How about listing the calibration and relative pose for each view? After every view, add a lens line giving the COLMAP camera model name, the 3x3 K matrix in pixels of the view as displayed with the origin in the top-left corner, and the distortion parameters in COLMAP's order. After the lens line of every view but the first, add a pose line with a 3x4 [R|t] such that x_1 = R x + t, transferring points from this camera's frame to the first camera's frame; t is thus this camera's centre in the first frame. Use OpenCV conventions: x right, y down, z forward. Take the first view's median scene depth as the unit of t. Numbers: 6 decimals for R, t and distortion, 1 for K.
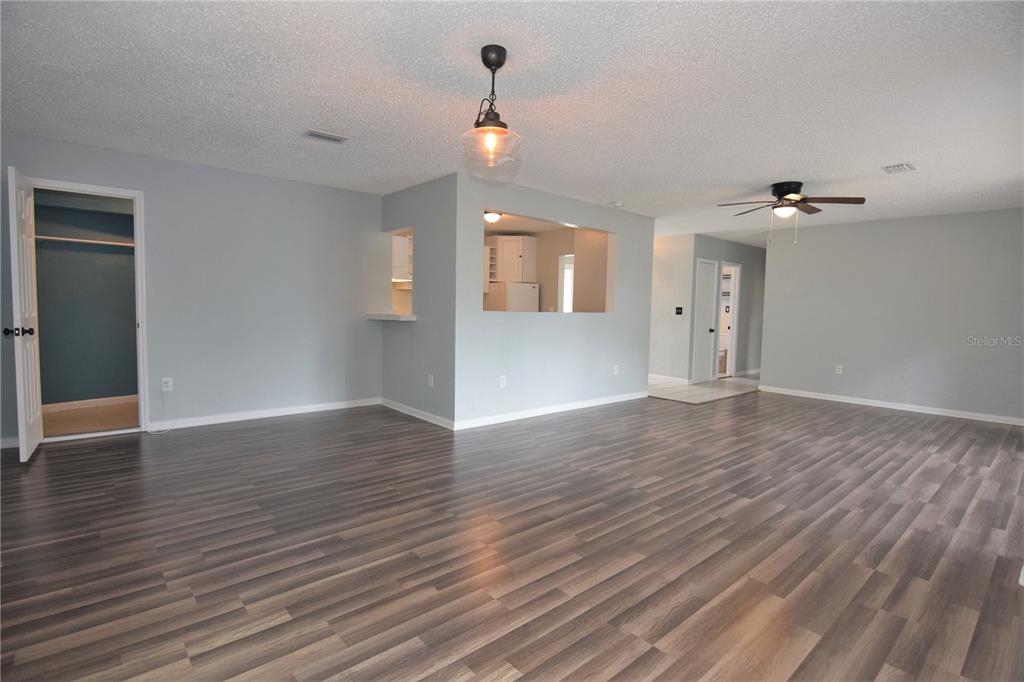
lens RADIAL K [[495.6, 0, 512.0], [0, 495.6, 341.0], [0, 0, 1]] dist [-0.016573, -0.000209]
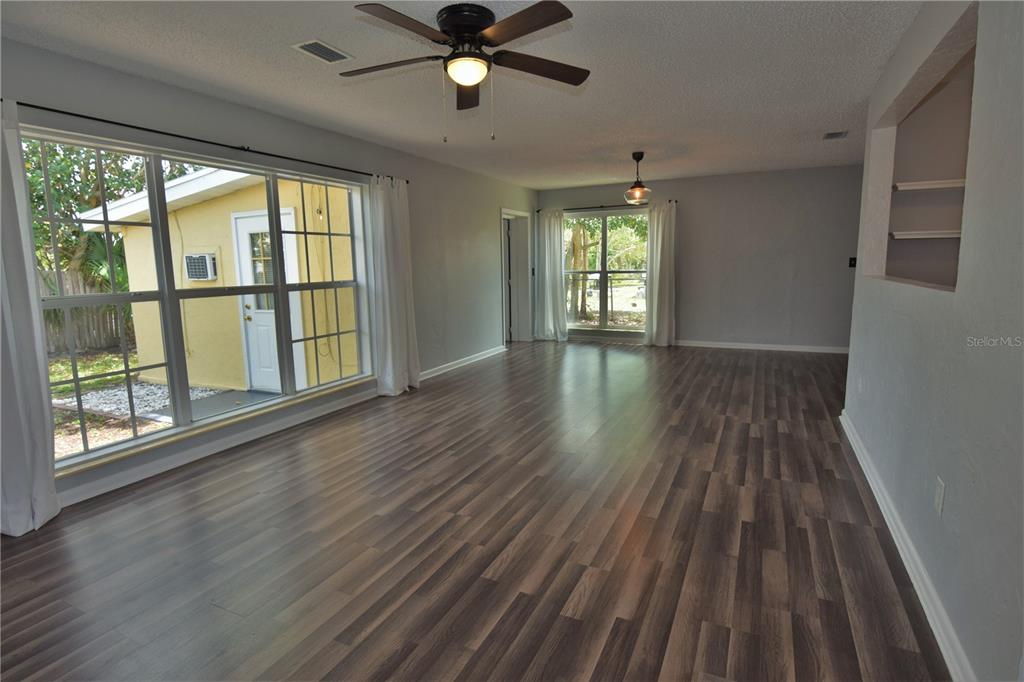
lens RADIAL K [[517.3, 0, 512.0], [0, 517.3, 341.0], [0, 0, 1]] dist [-0.001912, -0.000618]
pose [[-0.921180, 0.056099, -0.385071, 1.057539], [-0.026407, 0.978261, 0.205690, -0.161284], [0.388239, 0.199646, -0.899673, 2.244188]]
